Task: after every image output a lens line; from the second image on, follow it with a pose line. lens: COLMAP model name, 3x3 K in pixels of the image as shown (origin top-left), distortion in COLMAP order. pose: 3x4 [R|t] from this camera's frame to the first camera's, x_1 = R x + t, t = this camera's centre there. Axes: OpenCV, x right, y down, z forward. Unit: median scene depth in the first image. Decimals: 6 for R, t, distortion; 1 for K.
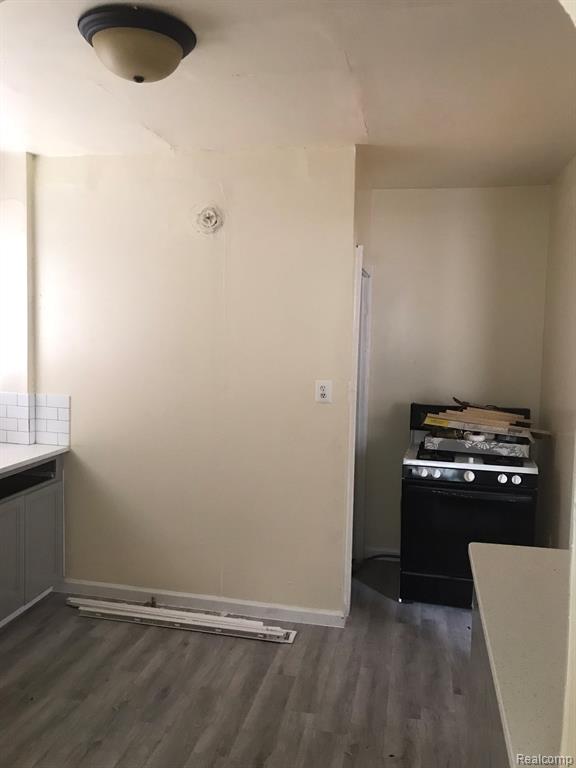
lens RADIAL K [[630.0, 0, 289.6], [0, 630.0, 388.7], [0, 0, 1]] dist [0.029567, -0.044263]
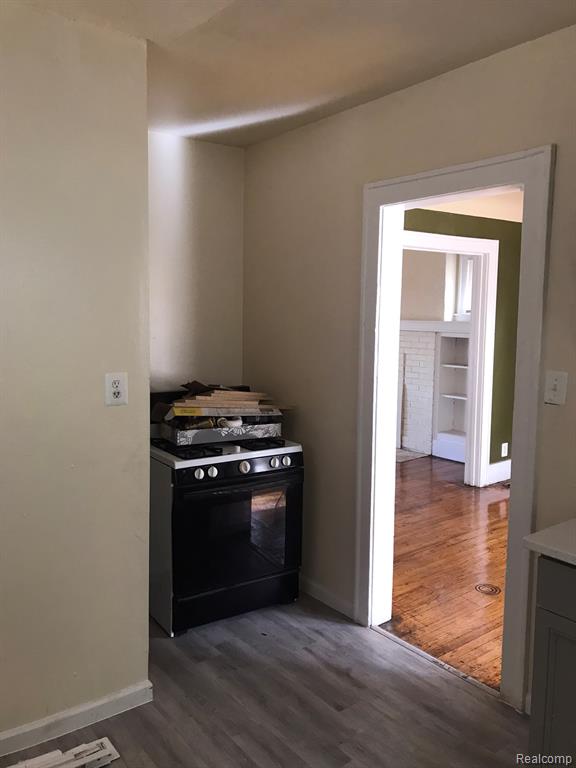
lens RADIAL K [[630.0, 0, 281.8], [0, 630.0, 384.8], [0, 0, 1]] dist [0.029567, -0.044263]
pose [[0.658192, -0.096915, 0.746586, -0.329233], [0.071630, 0.995242, 0.066044, -0.031173], [-0.749434, 0.010009, 0.662003, 0.375468]]
